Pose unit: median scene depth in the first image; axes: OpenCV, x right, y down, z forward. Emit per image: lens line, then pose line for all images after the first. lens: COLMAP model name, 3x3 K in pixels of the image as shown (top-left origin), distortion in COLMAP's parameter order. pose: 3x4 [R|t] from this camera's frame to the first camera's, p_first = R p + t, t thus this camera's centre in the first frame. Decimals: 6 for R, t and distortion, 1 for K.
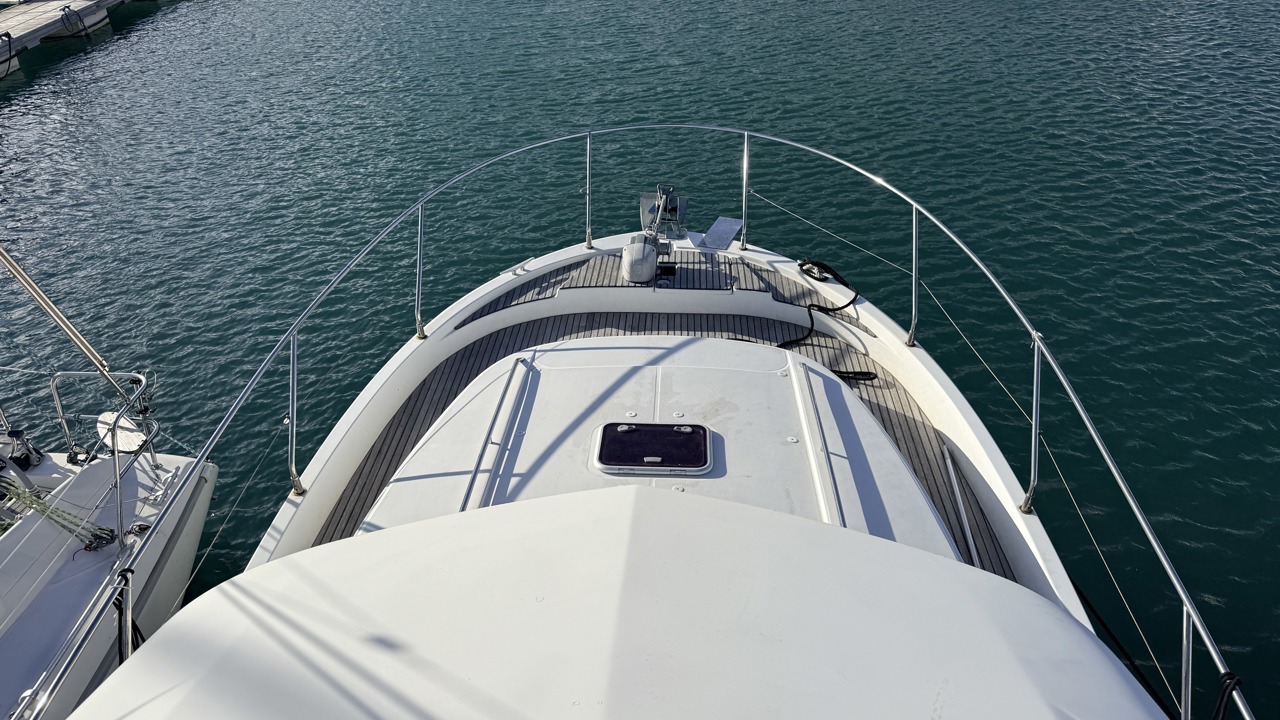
lens RADIAL K [[826.2, 0, 640.0], [0, 826.2, 360.0], [0, 0, 1]] dist [0.004948, 0.000686]
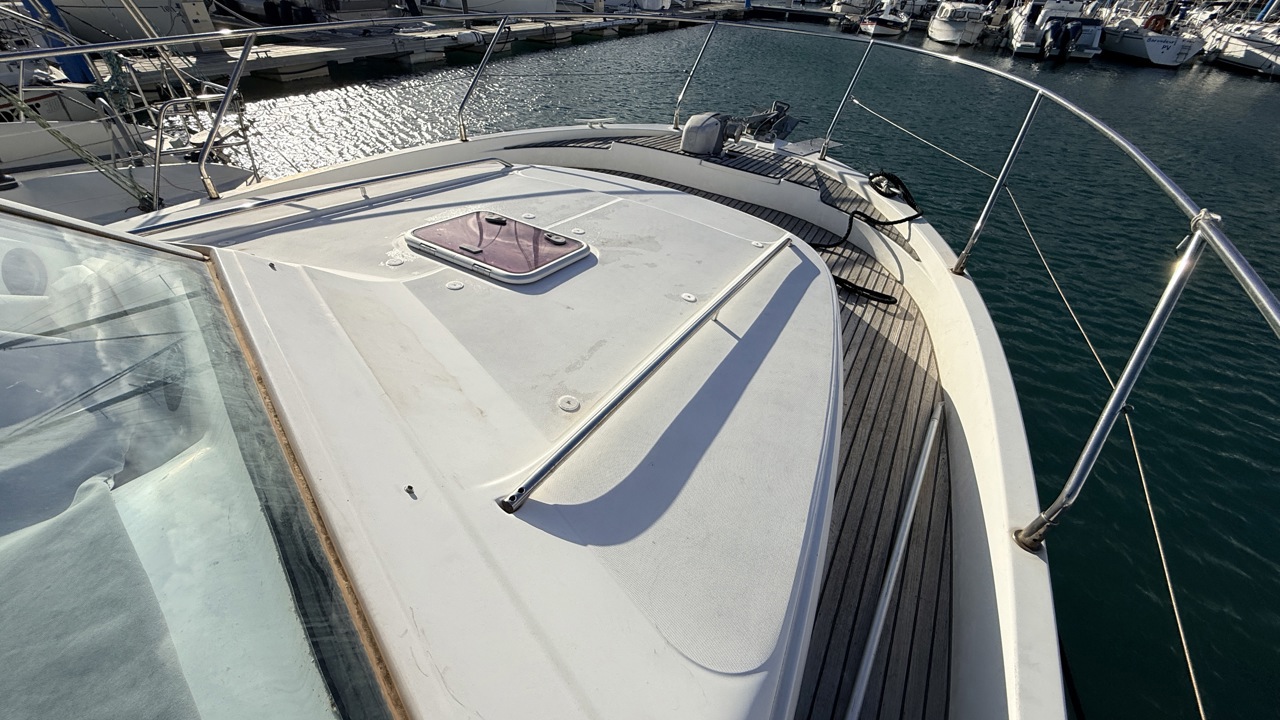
lens RADIAL K [[507.6, 0, 637.7], [0, 507.6, 361.7], [0, 0, 1]] dist [0.000747, -0.000776]
pose [[0.897308, 0.336976, -0.285108, 0.206816], [-0.306758, 0.940499, 0.146152, 0.071926], [0.317393, -0.043684, 0.947287, 0.431872]]
